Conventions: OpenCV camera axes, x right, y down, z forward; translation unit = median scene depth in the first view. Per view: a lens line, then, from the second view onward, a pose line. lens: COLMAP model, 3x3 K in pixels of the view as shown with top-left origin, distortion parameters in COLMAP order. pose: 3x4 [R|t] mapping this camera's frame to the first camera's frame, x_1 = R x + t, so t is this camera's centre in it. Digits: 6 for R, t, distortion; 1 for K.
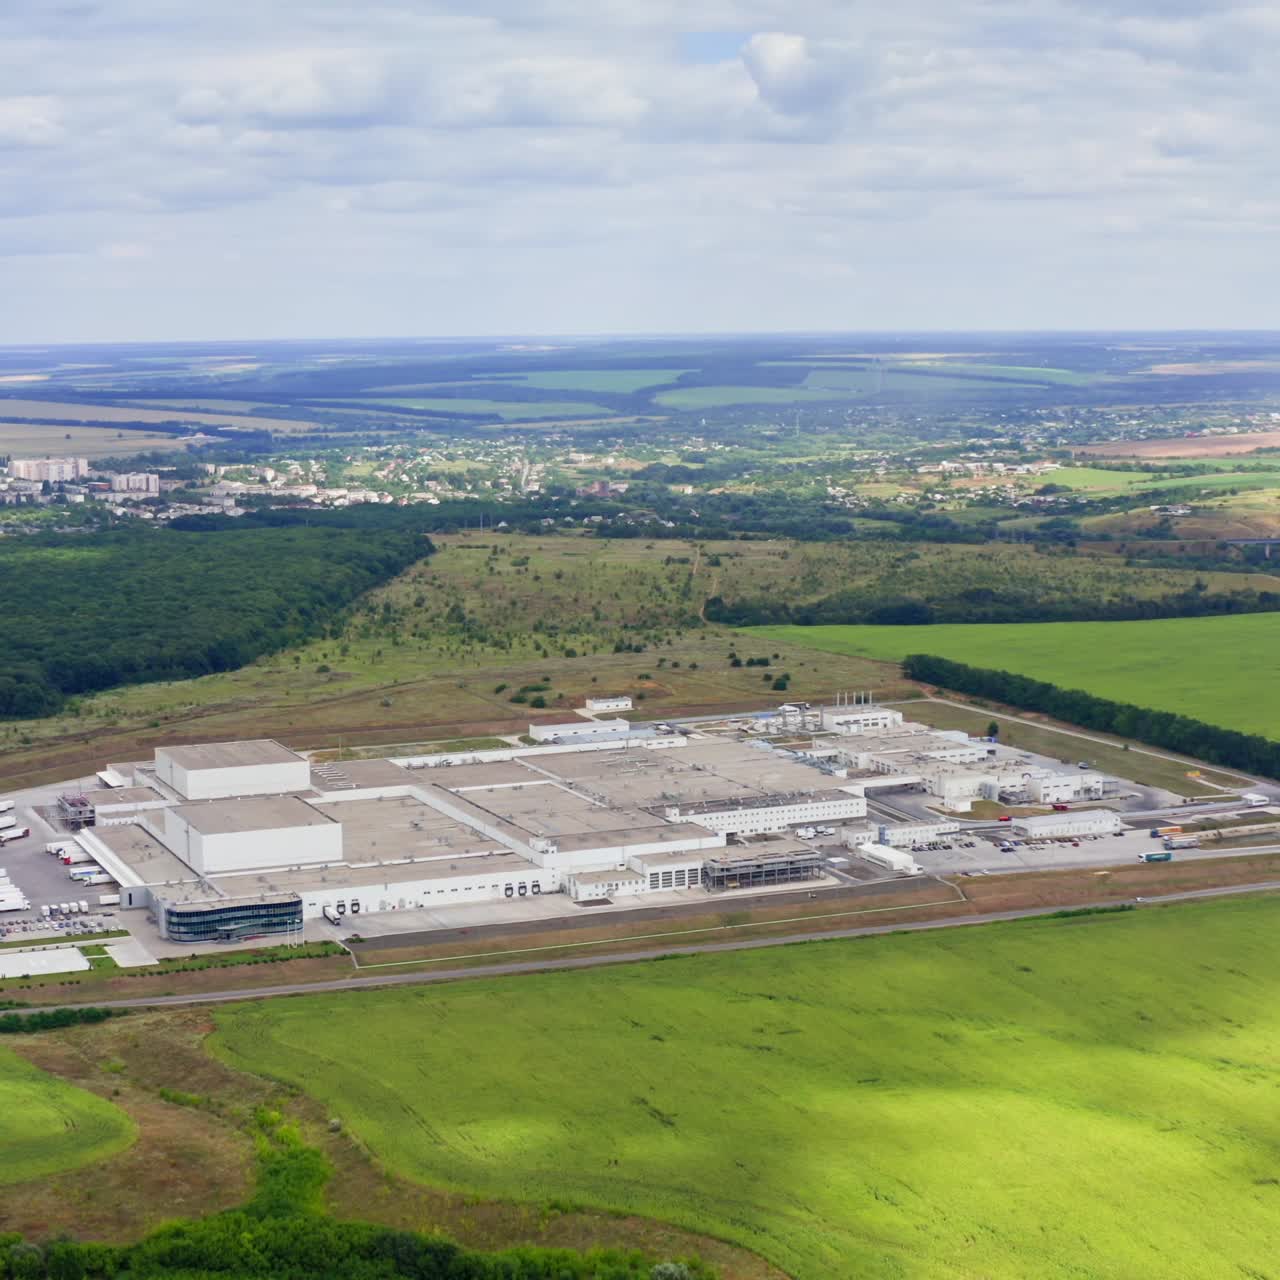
lens RADIAL K [[2541.1, 0, 577.8], [0, 2541.1, 639.2], [0, 0, 1]] dist [-0.173878, -0.039347]
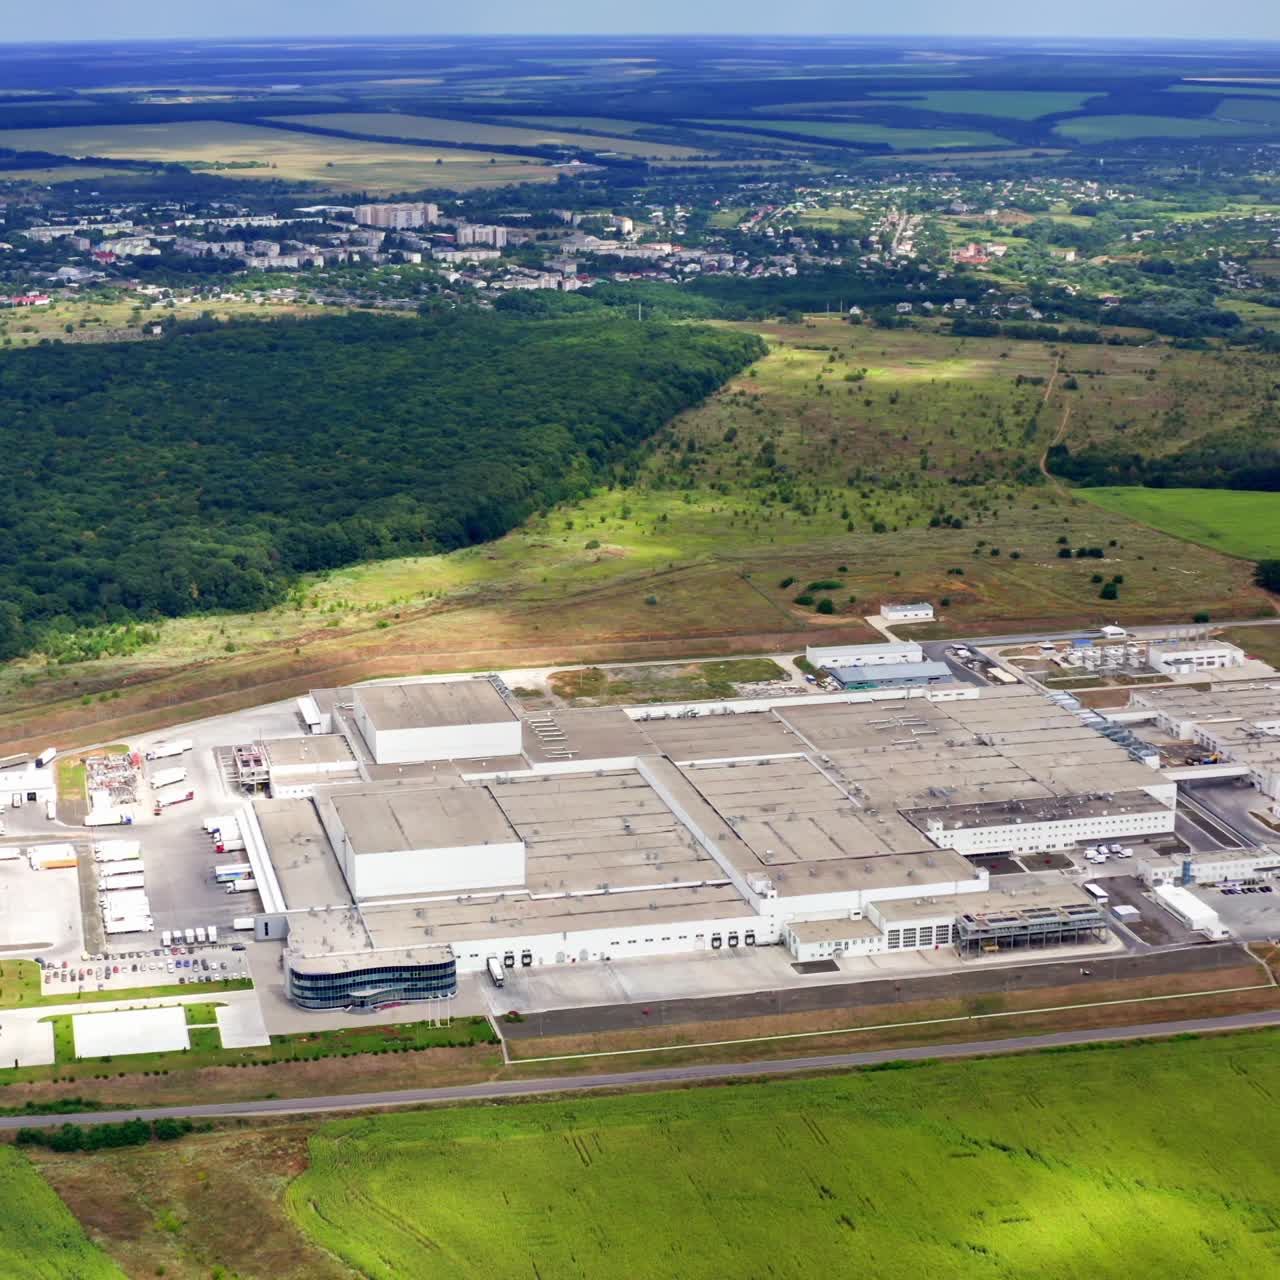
lens RADIAL K [[2541.1, 0, 577.8], [0, 2541.1, 639.2], [0, 0, 1]] dist [-0.173878, -0.039347]
pose [[0.987139, 0.048609, -0.152297, 0.029091], [-0.030402, 0.992348, 0.119673, -0.056854], [0.156949, -0.113503, 0.981063, 0.113295]]
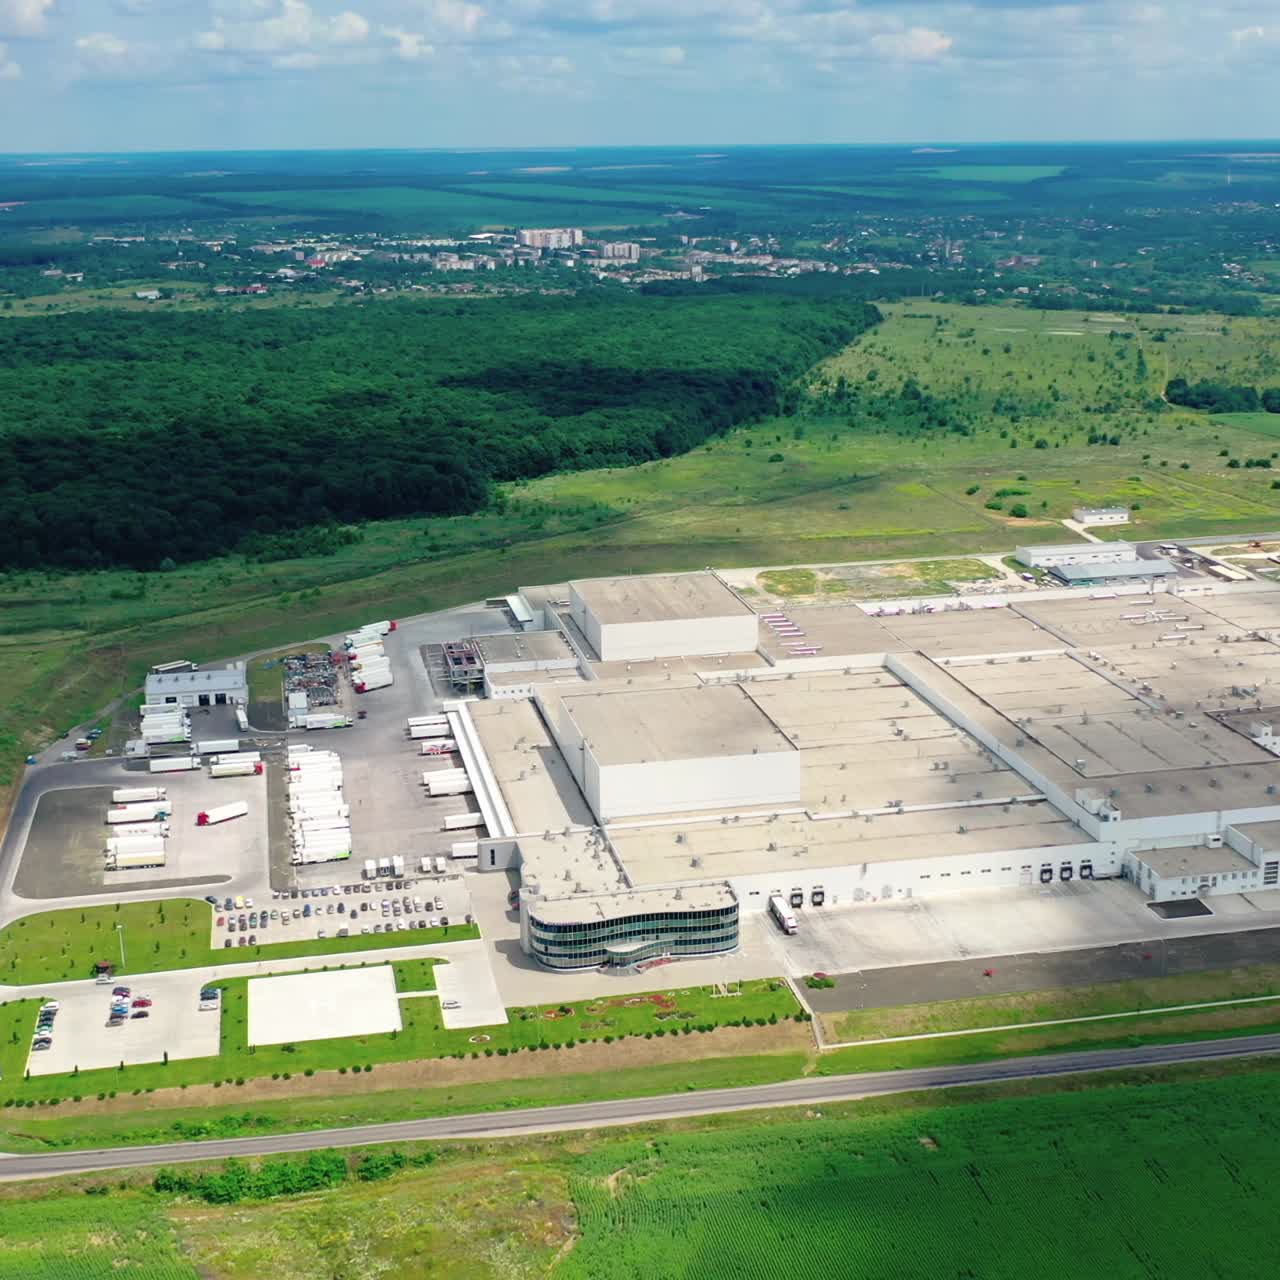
lens RADIAL K [[1819.1, 0, 622.9], [0, 1819.1, 639.1], [0, 0, 1]] dist [0.019627, -0.003239]
pose [[0.983440, 0.051723, -0.173697, -0.033530], [-0.025741, 0.988558, 0.148628, -0.018605], [0.179397, -0.141695, 0.973519, 0.304871]]
